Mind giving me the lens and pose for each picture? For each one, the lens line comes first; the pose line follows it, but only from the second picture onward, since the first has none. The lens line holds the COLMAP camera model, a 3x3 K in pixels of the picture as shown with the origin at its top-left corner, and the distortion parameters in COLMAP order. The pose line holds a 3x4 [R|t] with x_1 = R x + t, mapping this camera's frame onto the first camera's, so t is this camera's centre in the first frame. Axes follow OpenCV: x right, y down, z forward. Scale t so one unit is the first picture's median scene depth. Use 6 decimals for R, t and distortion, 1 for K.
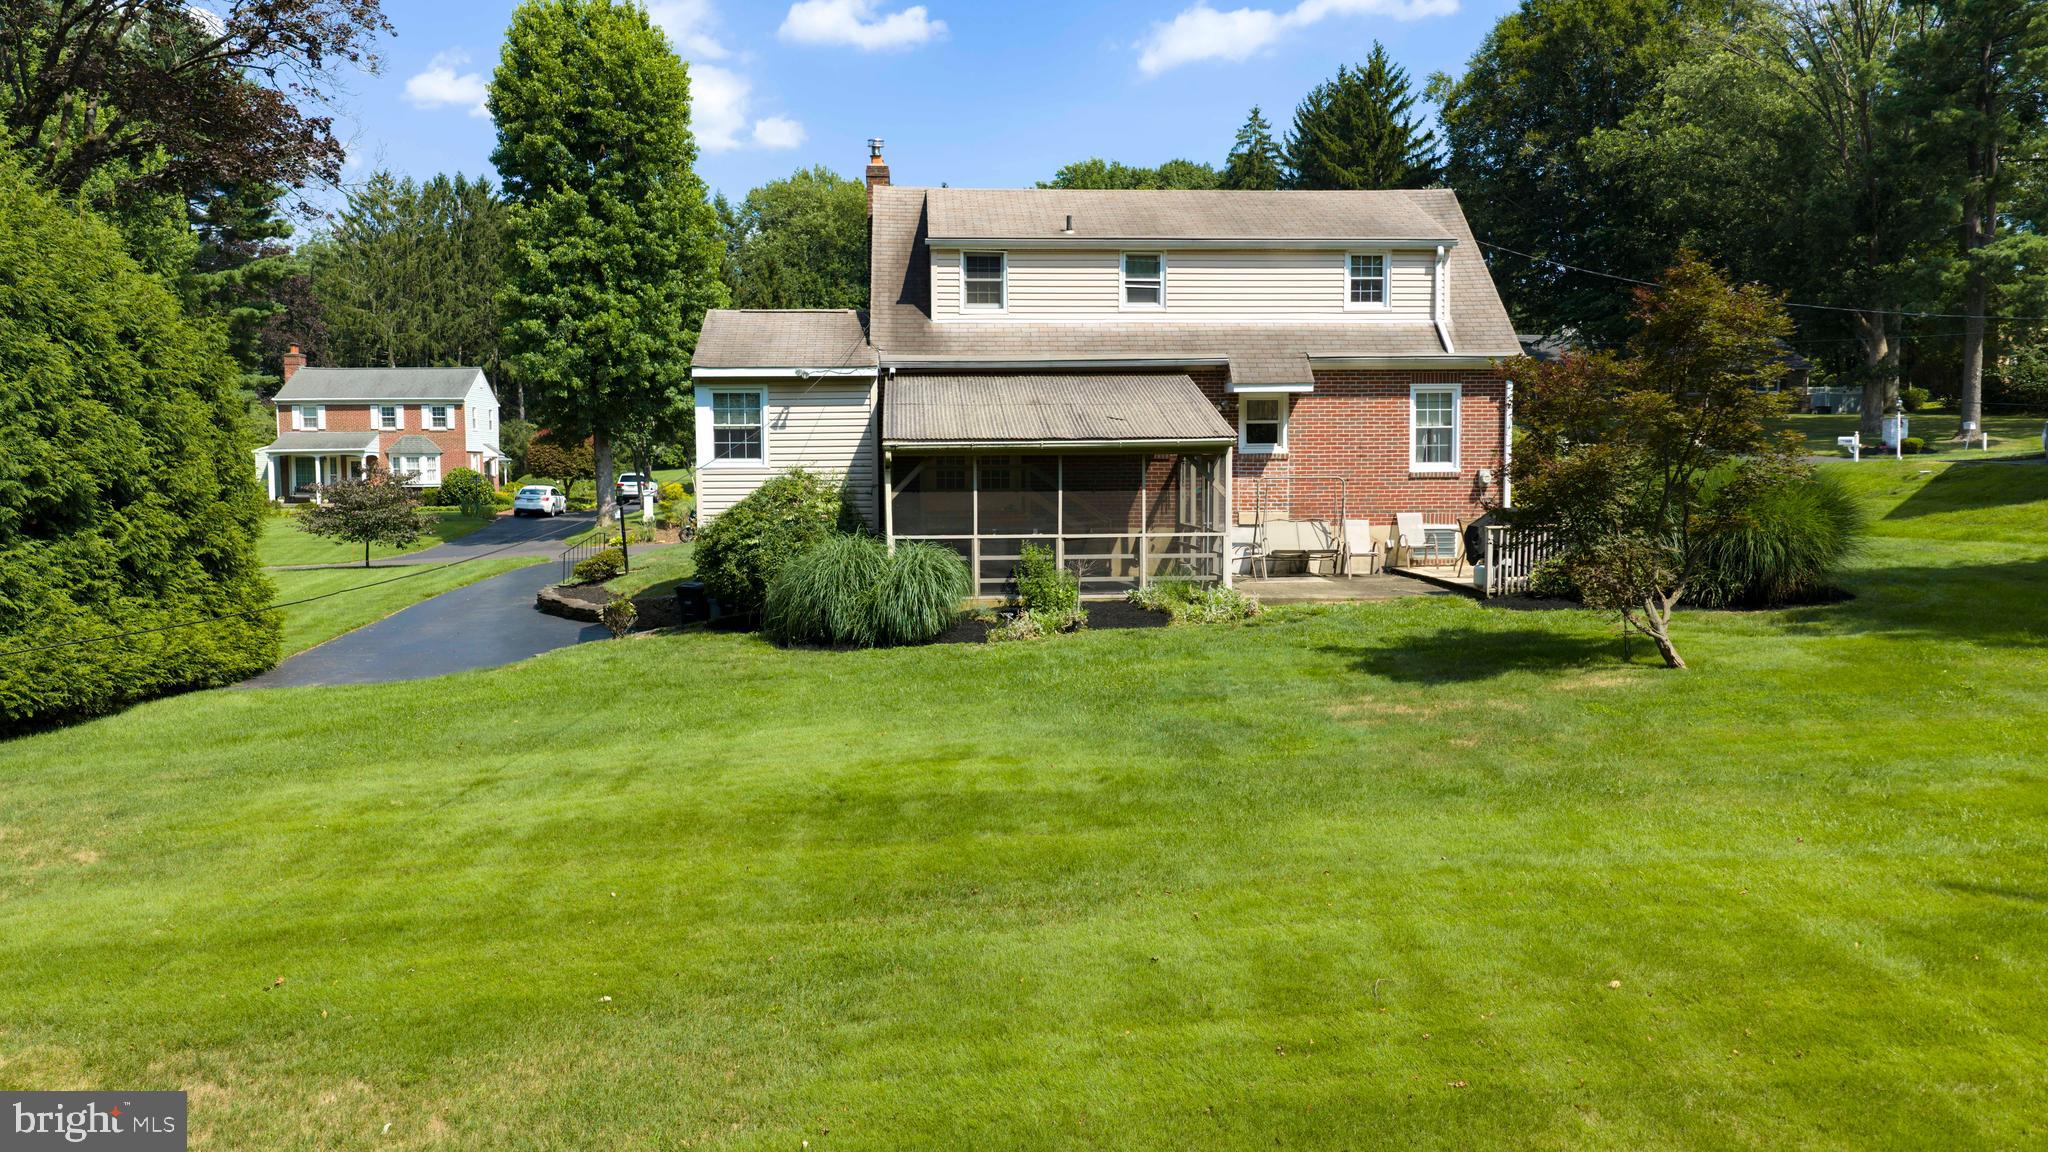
lens RADIAL K [[1692.0, 0, 1016.2], [0, 1692.0, 581.4], [0, 0, 1]] dist [0.022939, -0.047324]
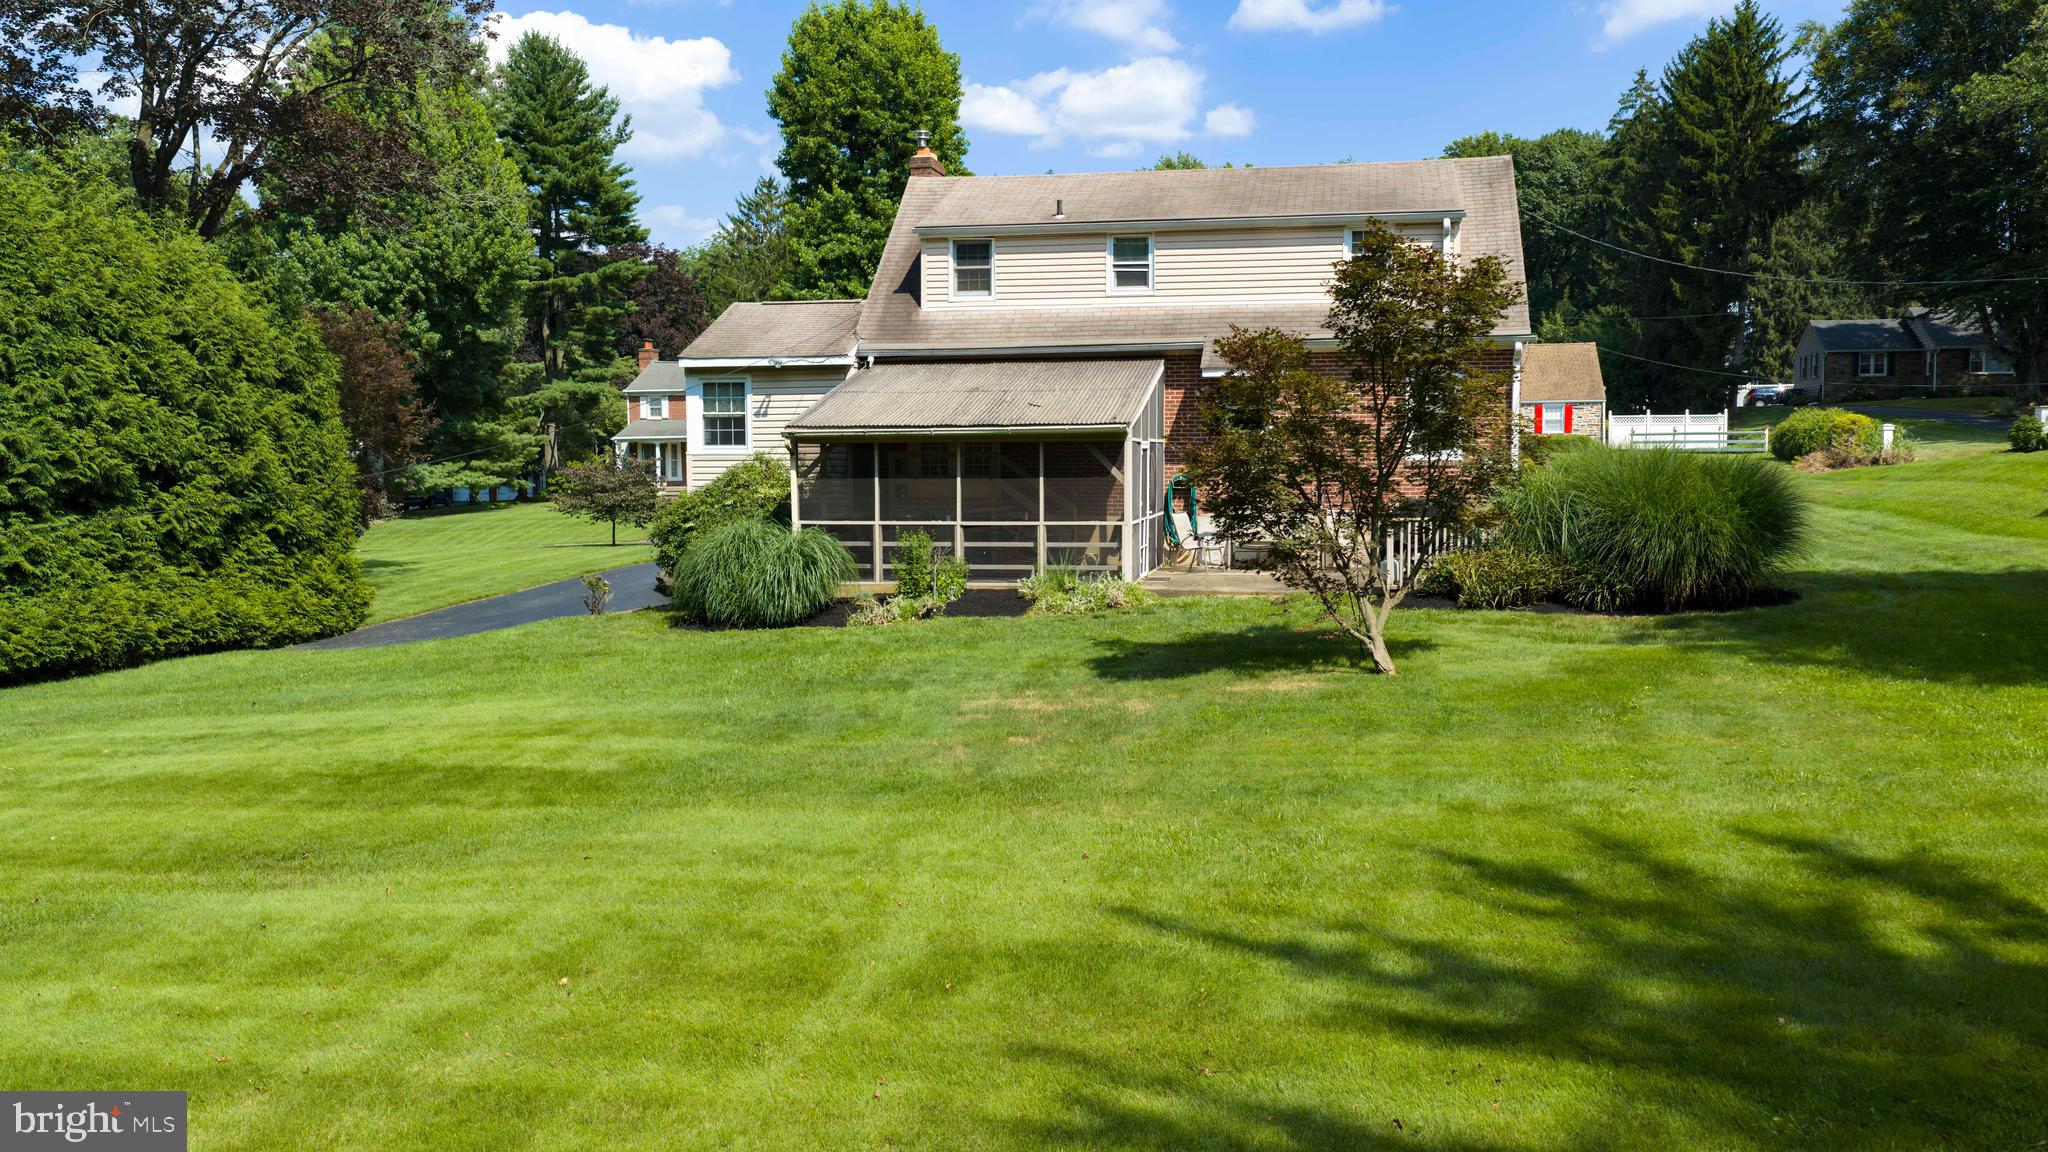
lens RADIAL K [[1692.0, 0, 1019.7], [0, 1692.0, 573.2], [0, 0, 1]] dist [0.022939, -0.047324]
pose [[0.965898, 0.020209, -0.258135, 0.273186], [-0.019462, 0.999796, 0.005447, -0.002903], [0.258192, -0.000237, 0.966094, 0.038122]]
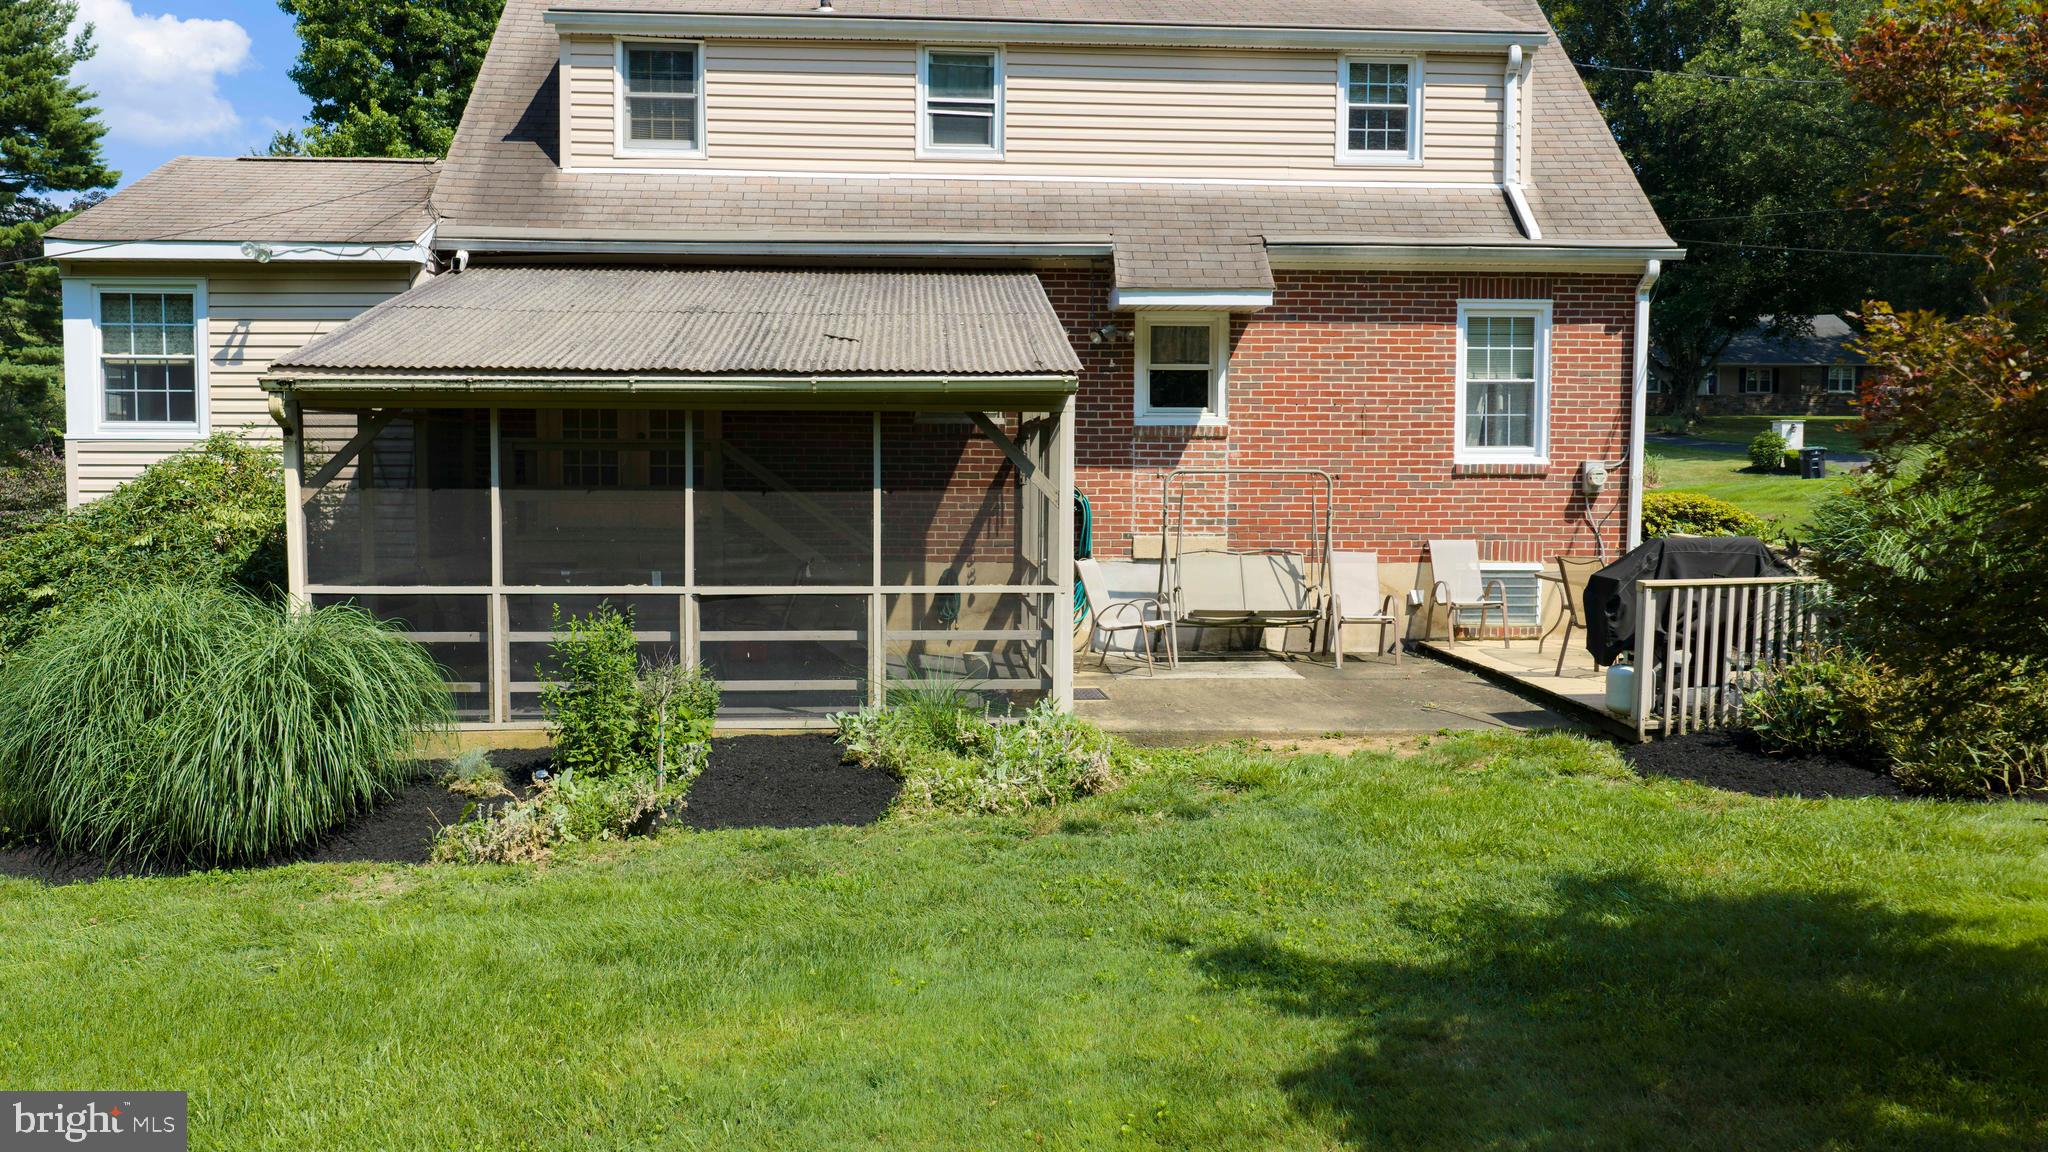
lens RADIAL K [[1692.0, 0, 1028.6], [0, 1692.0, 574.6], [0, 0, 1]] dist [0.022939, -0.047324]
pose [[0.999937, 0.011172, -0.000774, 0.099820], [-0.011178, 0.999909, -0.007523, -0.024357], [0.000690, 0.007531, 0.999971, 0.470960]]
